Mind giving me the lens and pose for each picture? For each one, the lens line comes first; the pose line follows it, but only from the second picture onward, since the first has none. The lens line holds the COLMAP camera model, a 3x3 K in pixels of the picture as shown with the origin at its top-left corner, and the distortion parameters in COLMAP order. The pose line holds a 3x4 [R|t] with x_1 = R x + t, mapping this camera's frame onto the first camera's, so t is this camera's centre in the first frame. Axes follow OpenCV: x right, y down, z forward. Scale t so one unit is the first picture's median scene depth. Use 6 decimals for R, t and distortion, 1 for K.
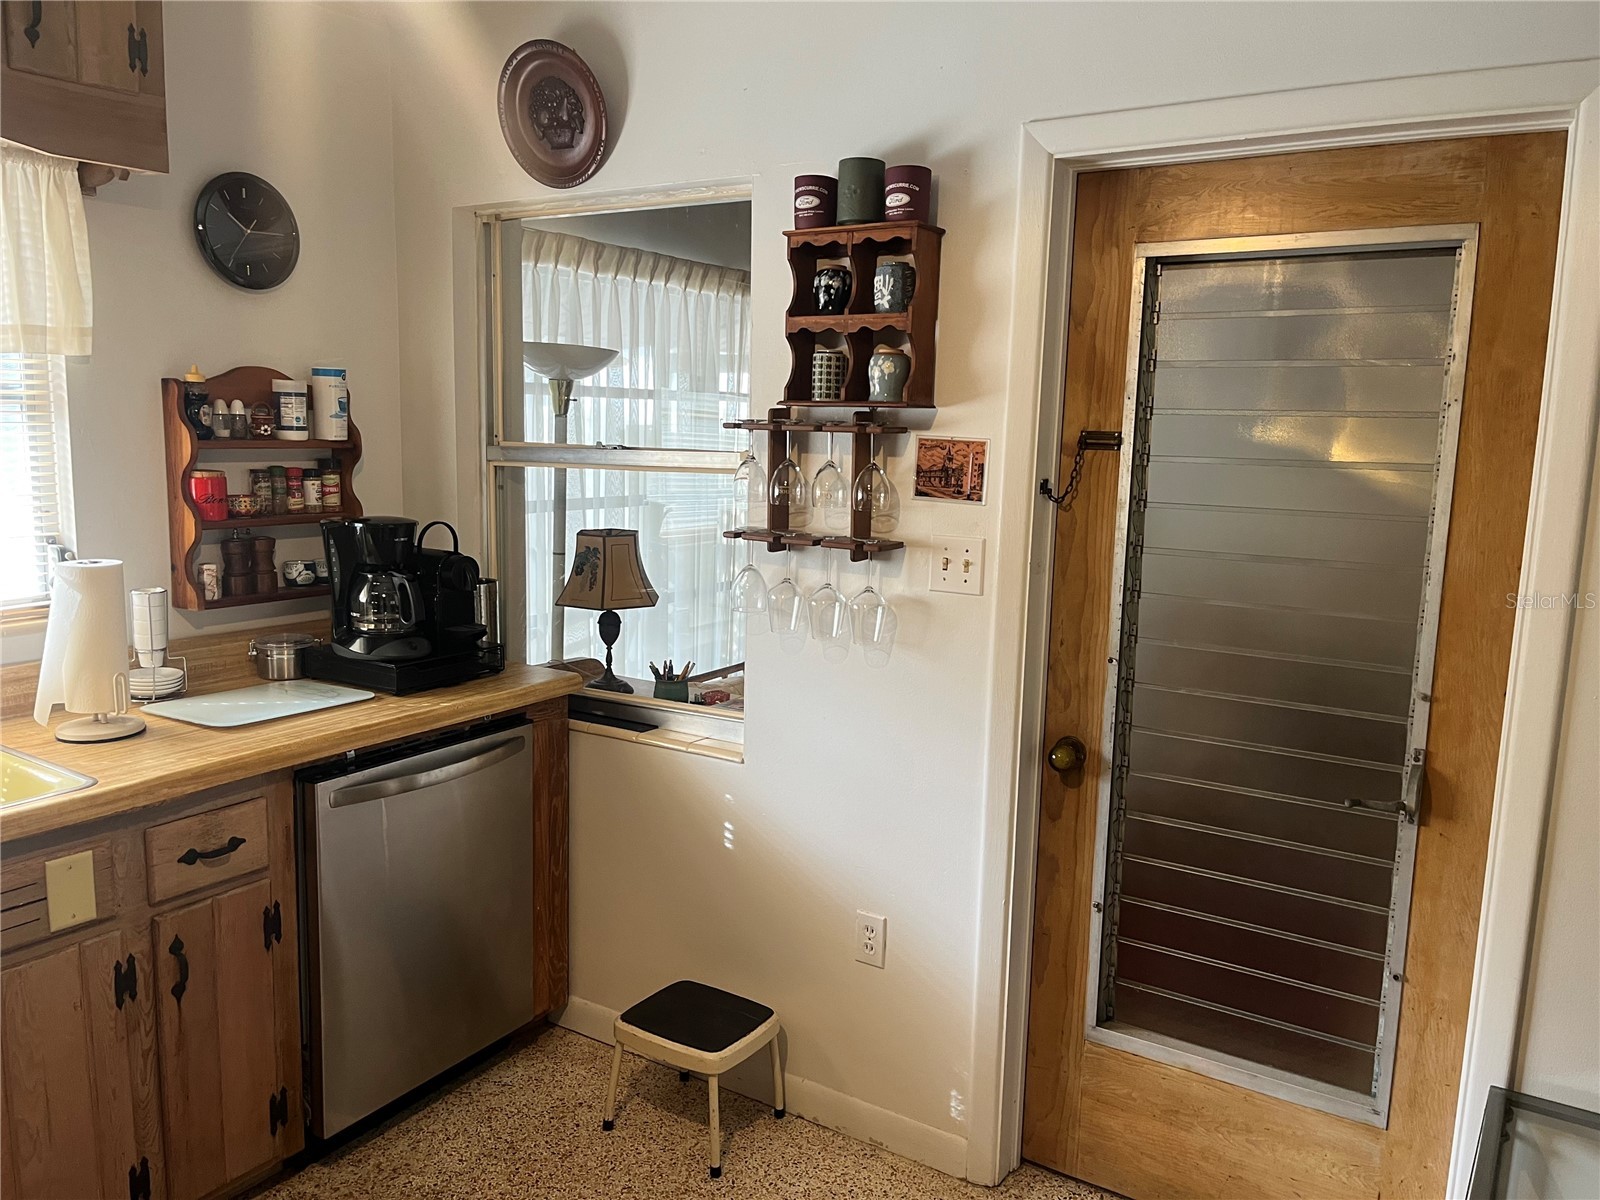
lens RADIAL K [[1206.1, 0, 798.2], [0, 1206.1, 609.2], [0, 0, 1]] dist [0.061488, -0.092139]
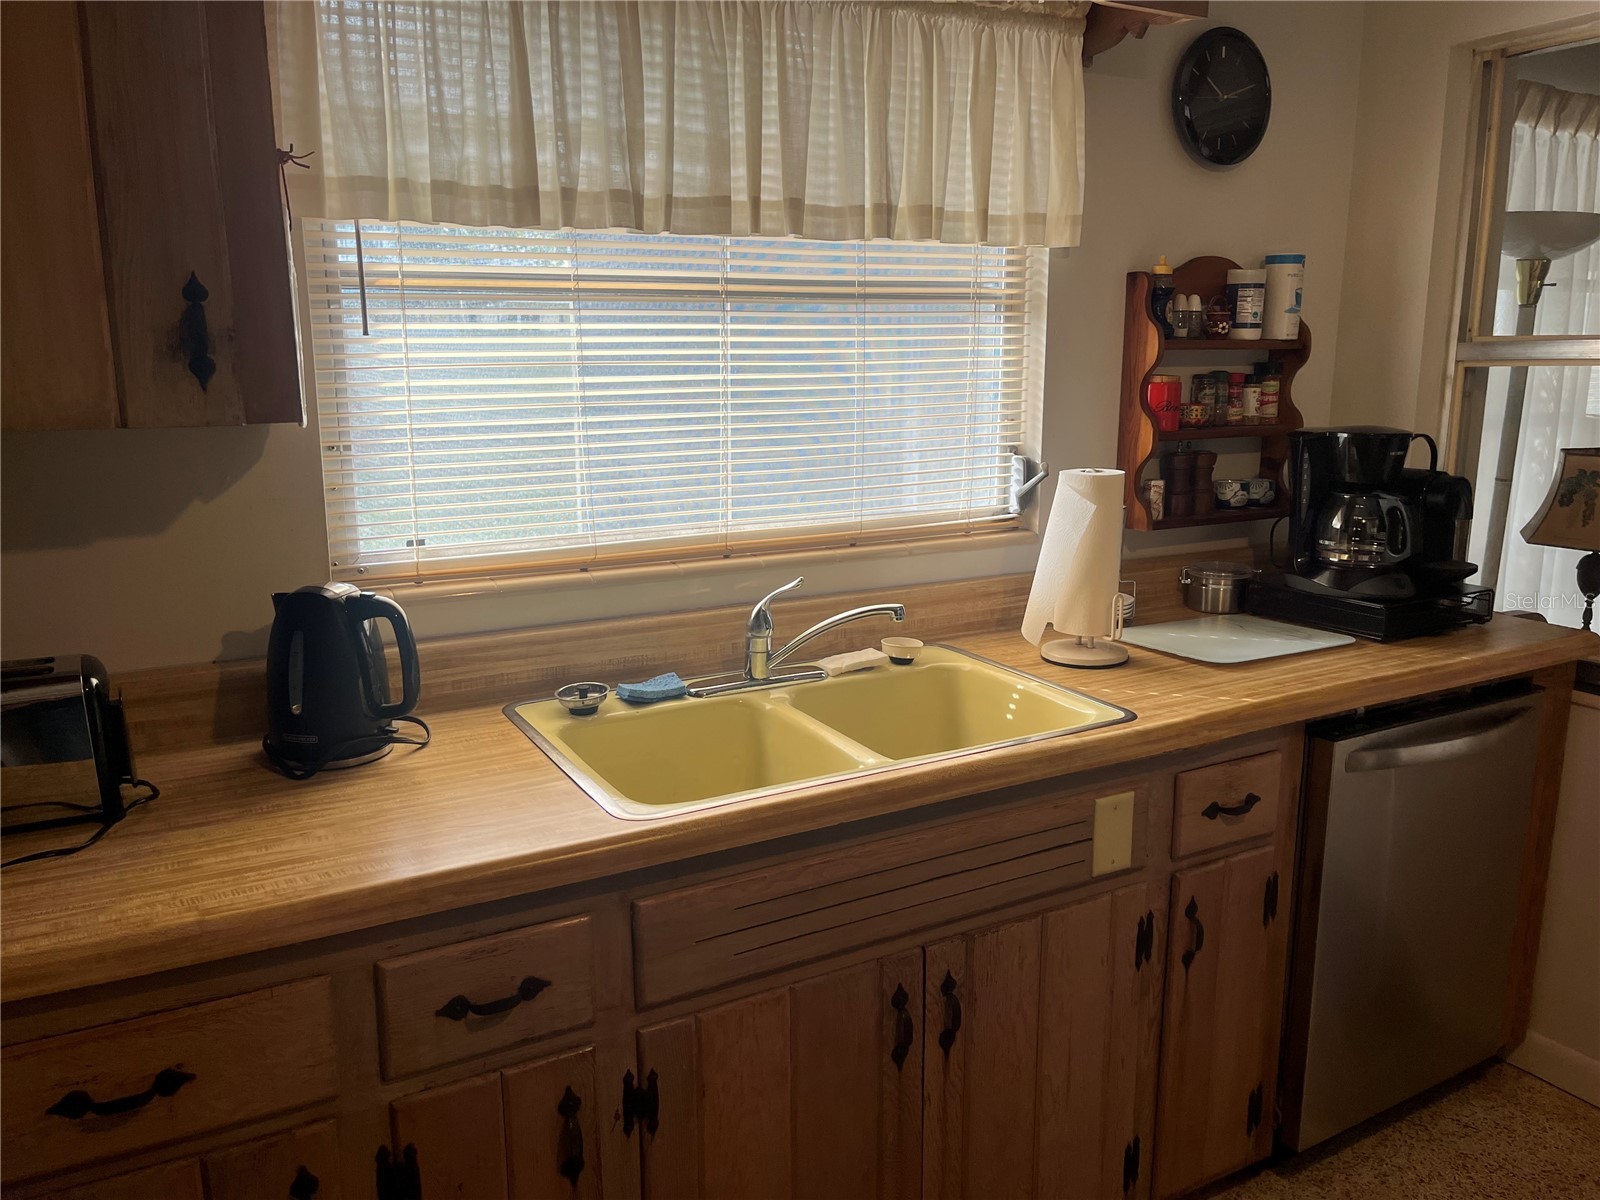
lens RADIAL K [[1206.1, 0, 803.6], [0, 1206.1, 608.2], [0, 0, 1]] dist [0.061488, -0.092139]
pose [[0.878961, 0.068506, -0.471948, -0.285547], [-0.047177, 0.997265, 0.056896, 0.019166], [0.474555, -0.027744, 0.879788, 0.082951]]
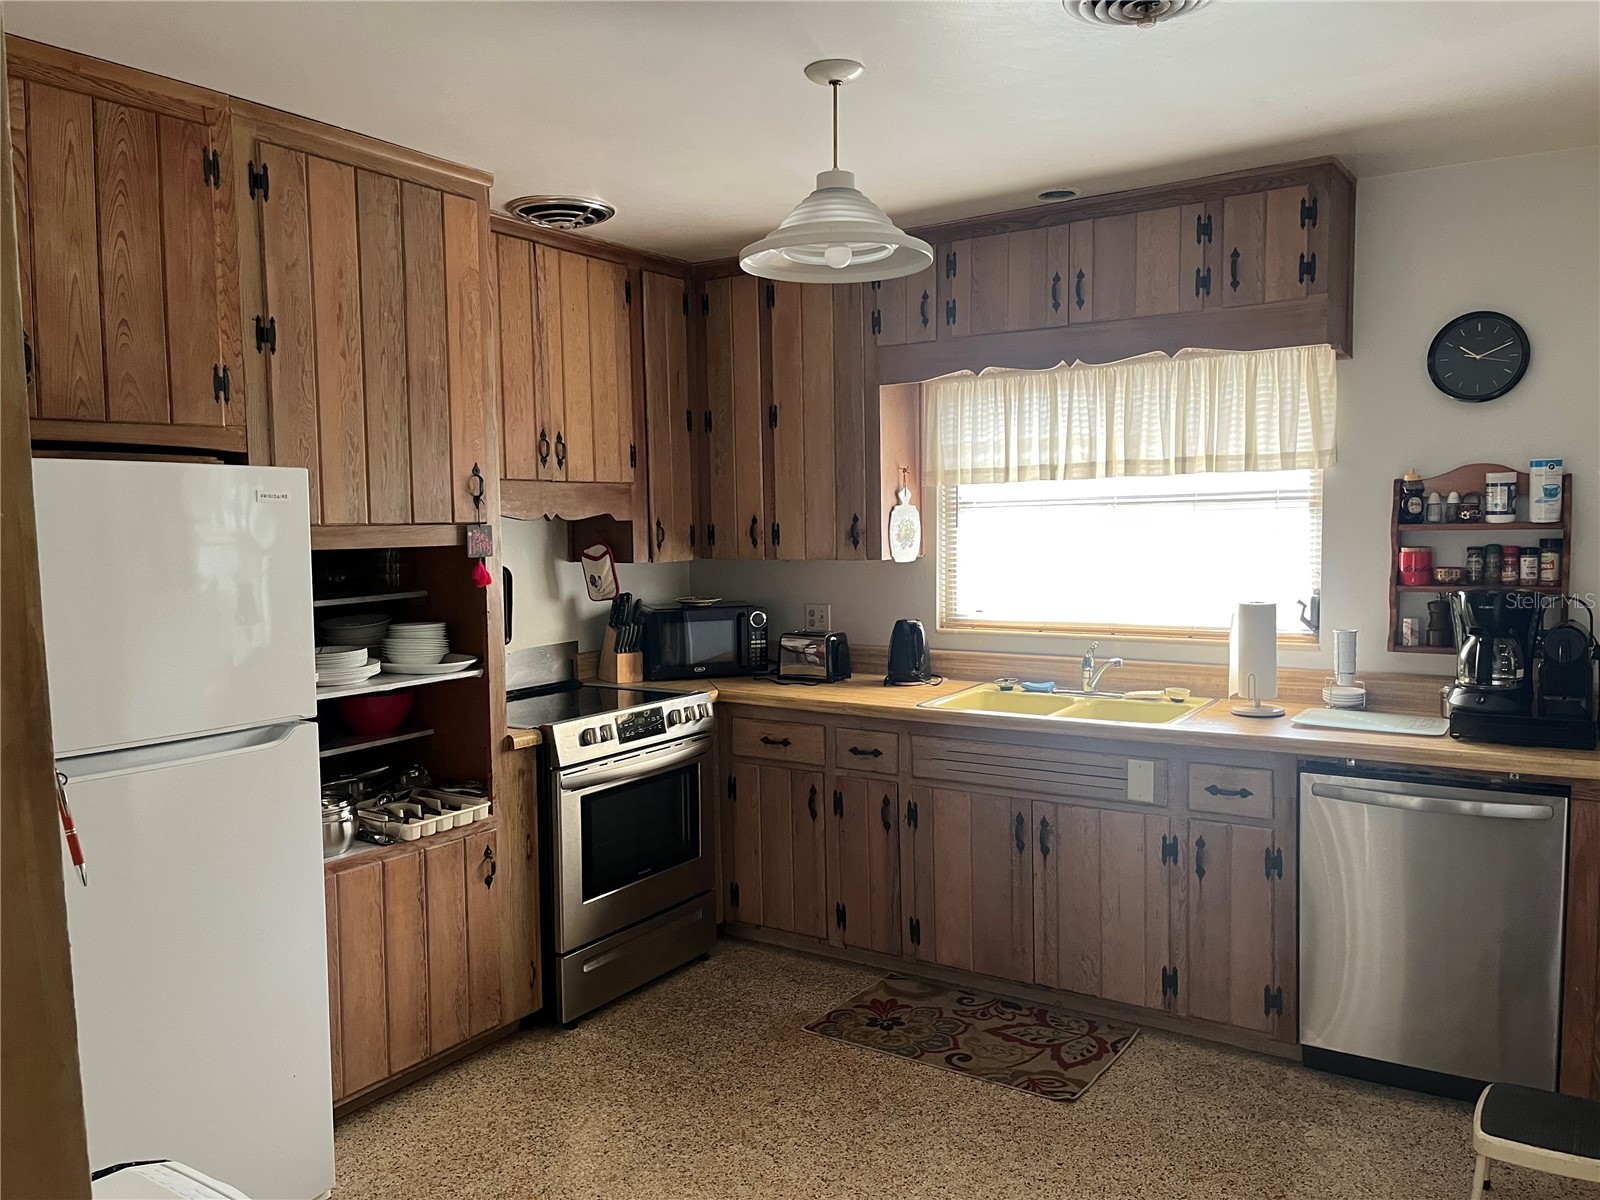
lens RADIAL K [[1206.1, 0, 800.7], [0, 1206.1, 598.8], [0, 0, 1]] dist [0.061488, -0.092139]
pose [[-0.026145, 0.053132, -0.998245, 0.842108], [-0.131862, 0.989678, 0.056129, -0.045068], [0.990923, 0.133098, -0.018869, 0.379123]]
